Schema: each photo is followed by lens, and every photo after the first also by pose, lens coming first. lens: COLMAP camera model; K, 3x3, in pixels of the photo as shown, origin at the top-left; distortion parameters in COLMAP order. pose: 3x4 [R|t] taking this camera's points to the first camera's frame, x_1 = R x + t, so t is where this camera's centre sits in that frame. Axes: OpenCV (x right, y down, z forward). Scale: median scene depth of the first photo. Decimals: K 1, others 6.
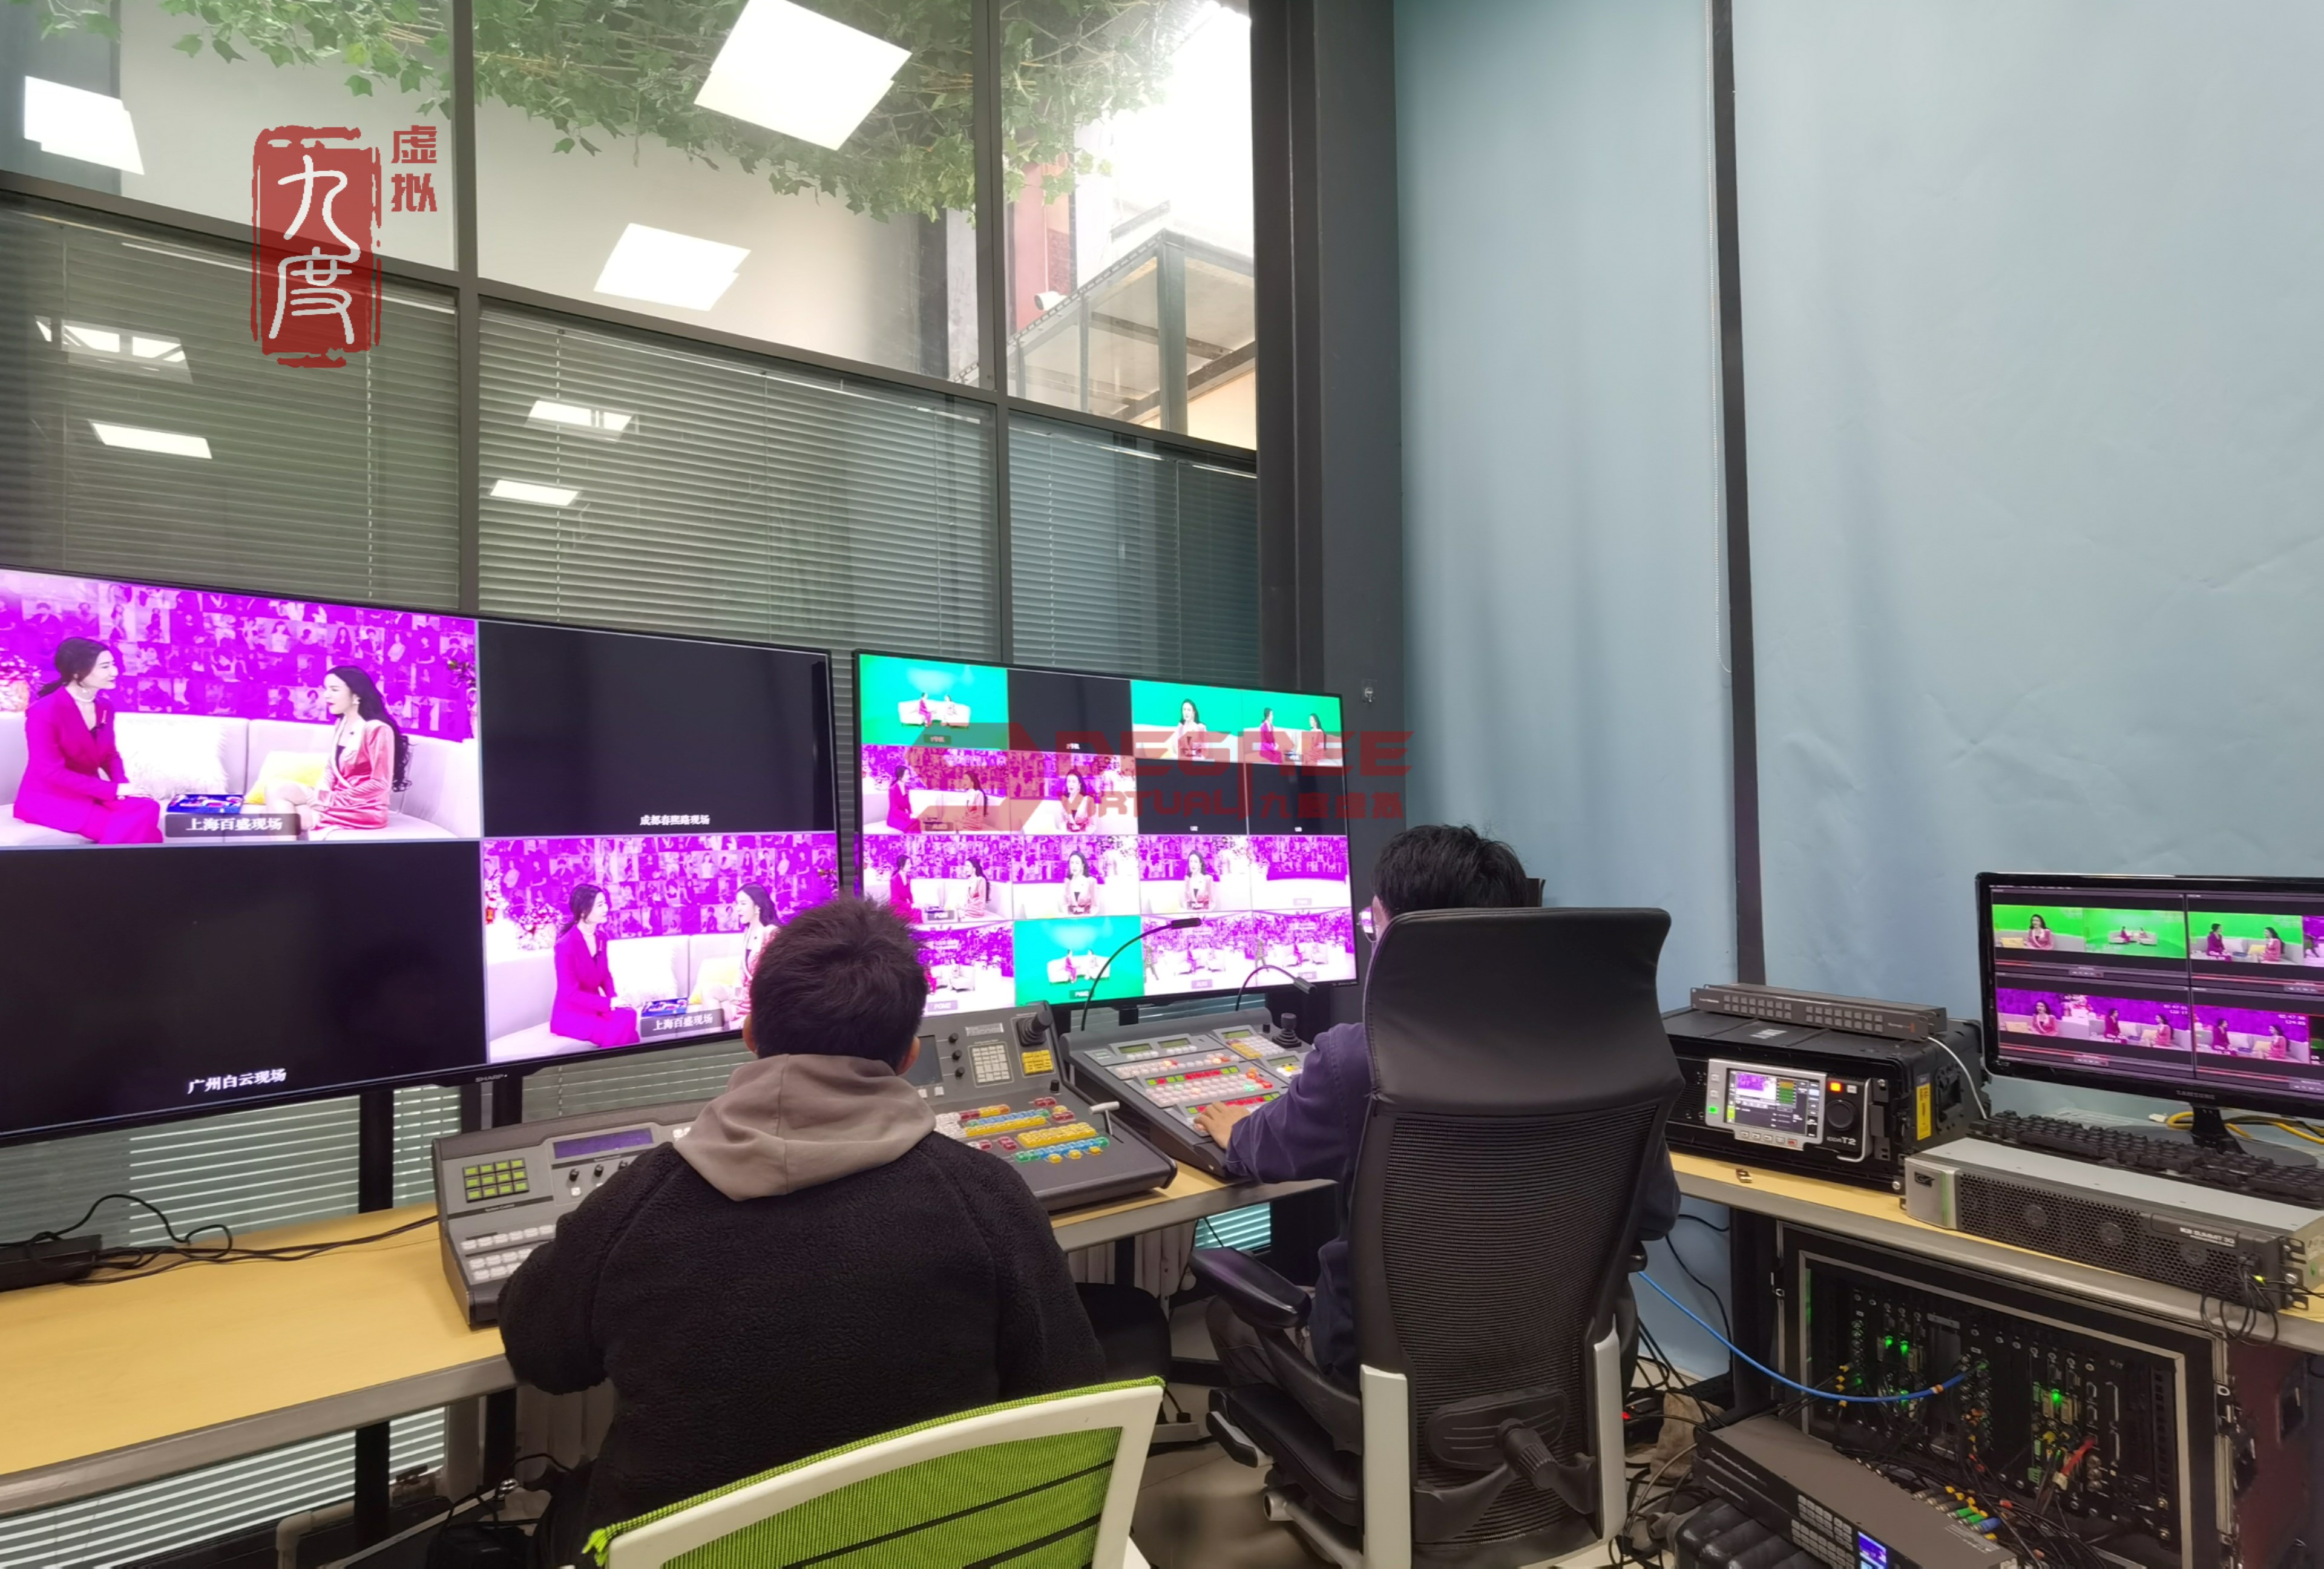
lens RADIAL K [[1267.3, 0, 1162.0], [0, 1267.3, 784.5], [0, 0, 1]] dist [0.036369, 0.001547]
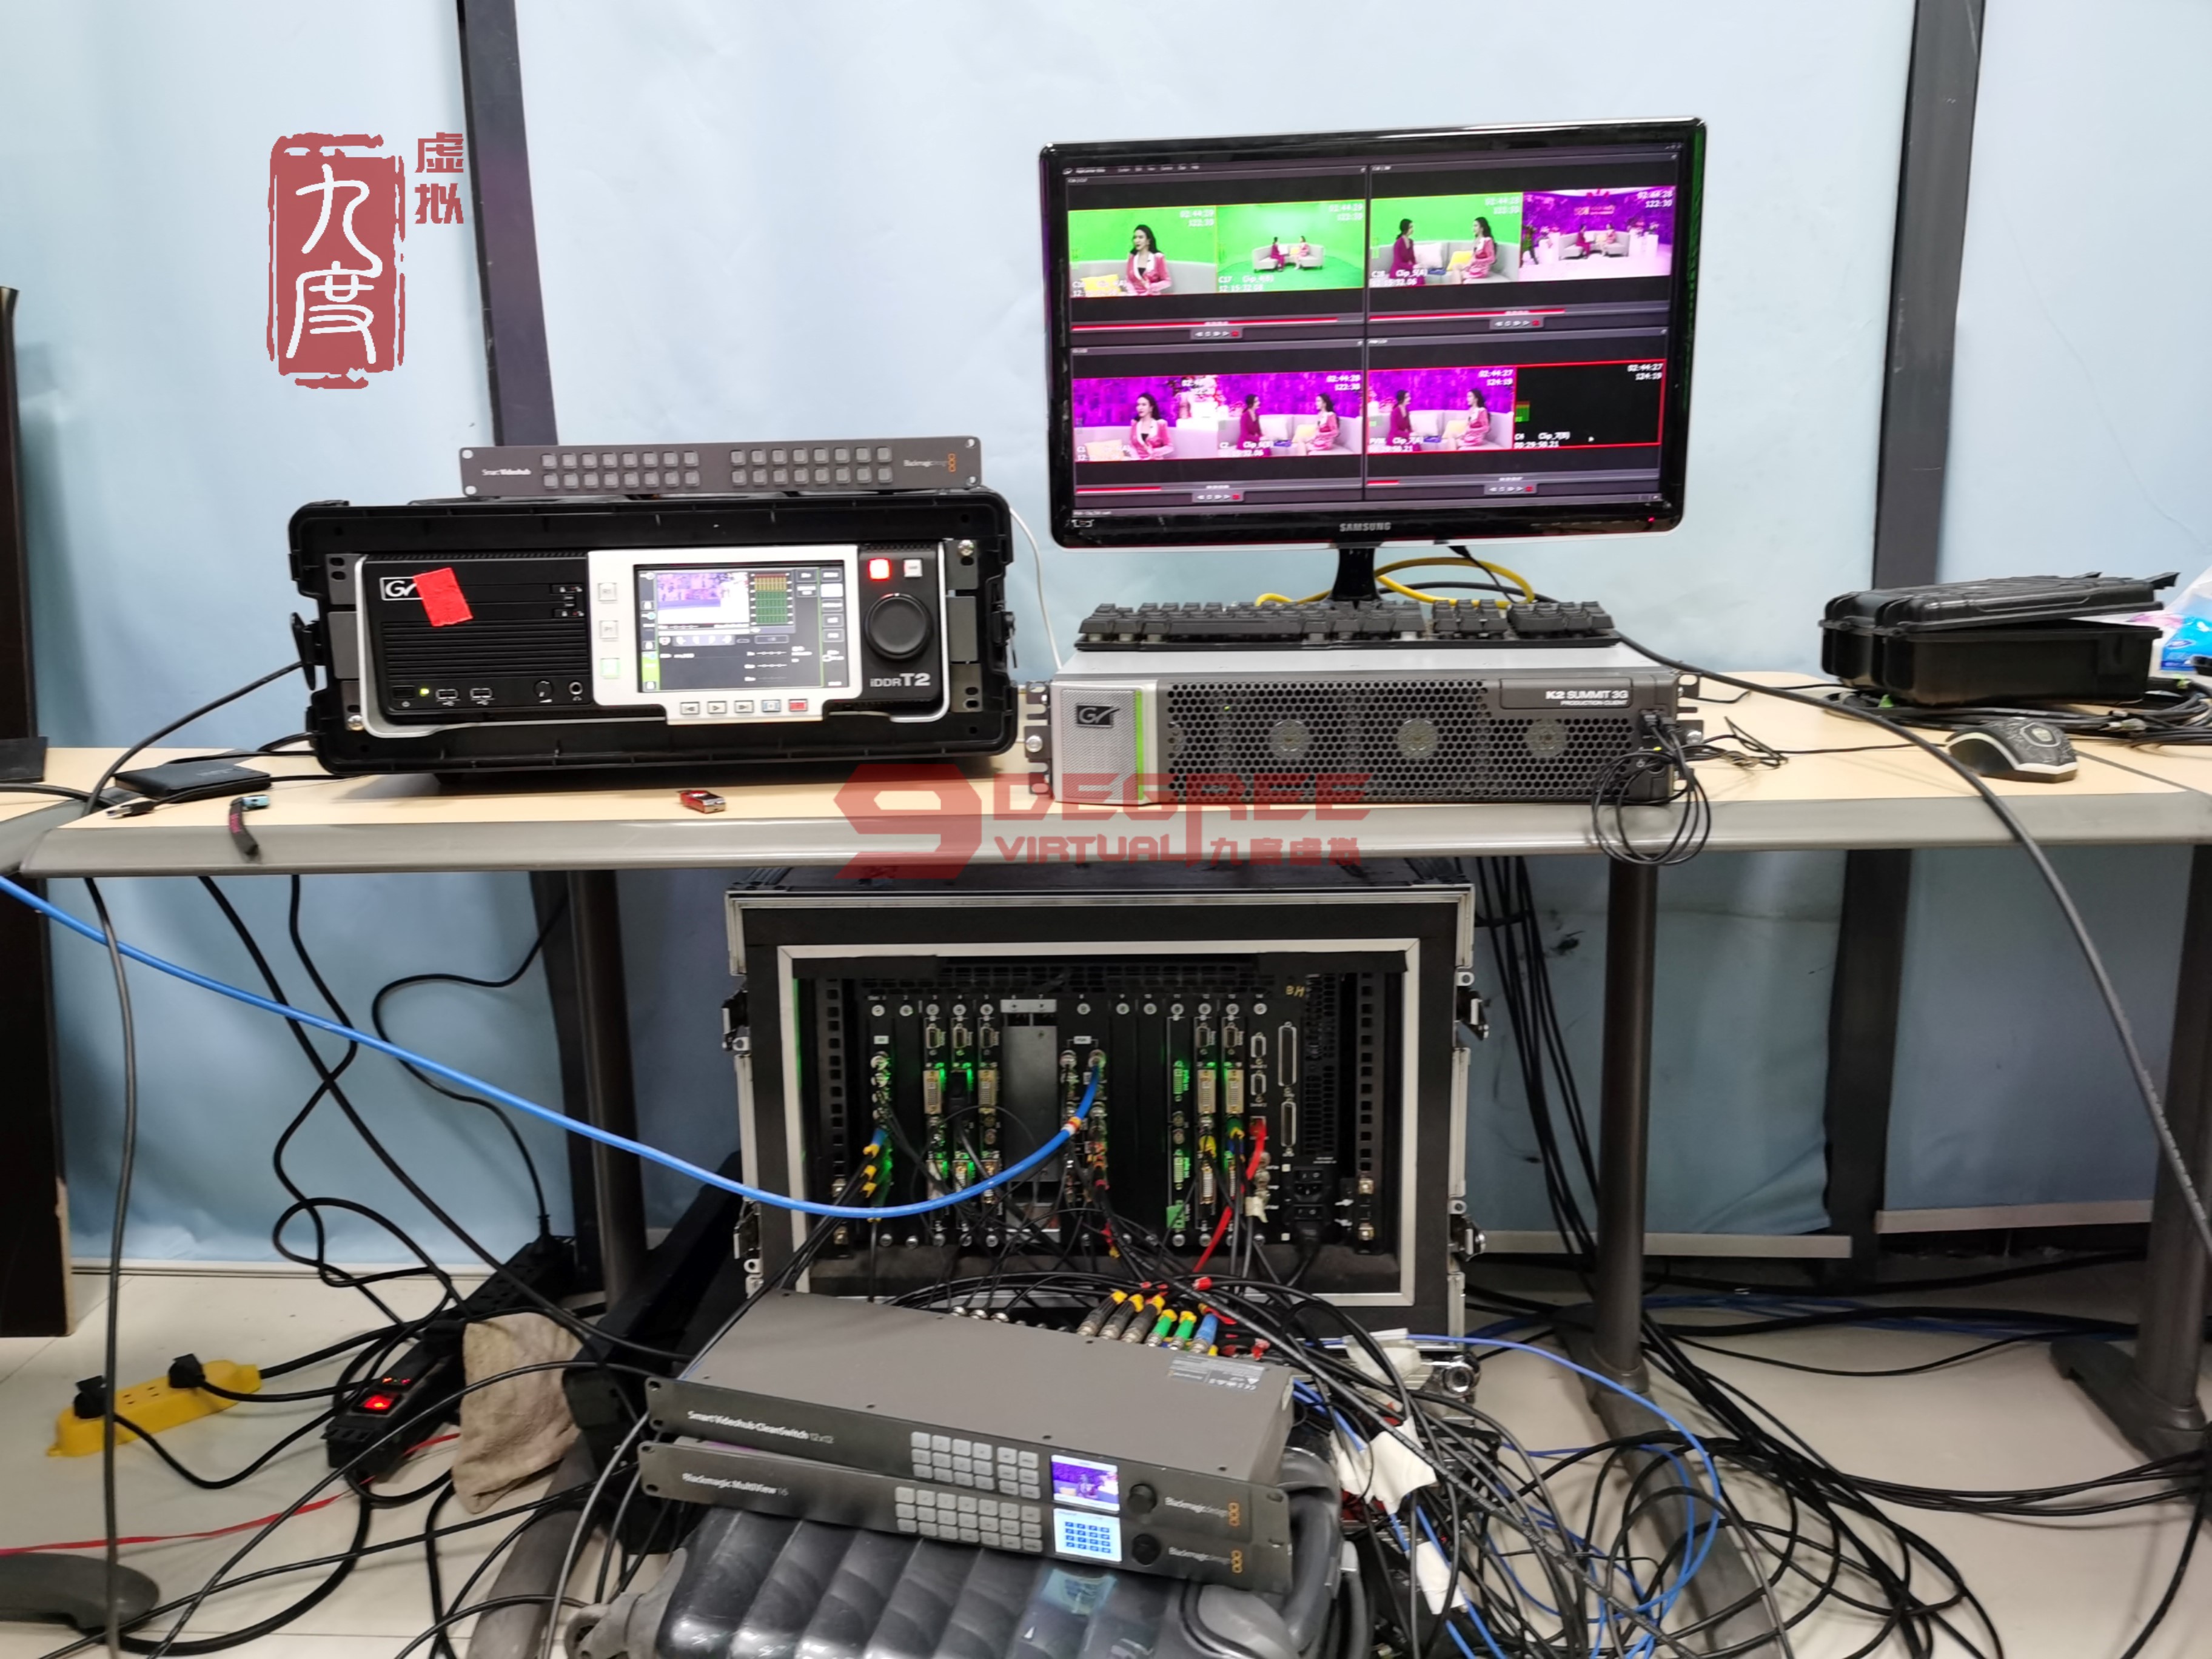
lens RADIAL K [[1700.1, 0, 1112.3], [0, 1700.1, 841.7], [0, 0, 1]] dist [0.021443, -0.001558]
pose [[0.618597, -0.153599, 0.770549, 0.103701], [-0.014026, 0.978391, 0.206289, 0.213074], [-0.785583, -0.138417, 0.603075, 0.584108]]
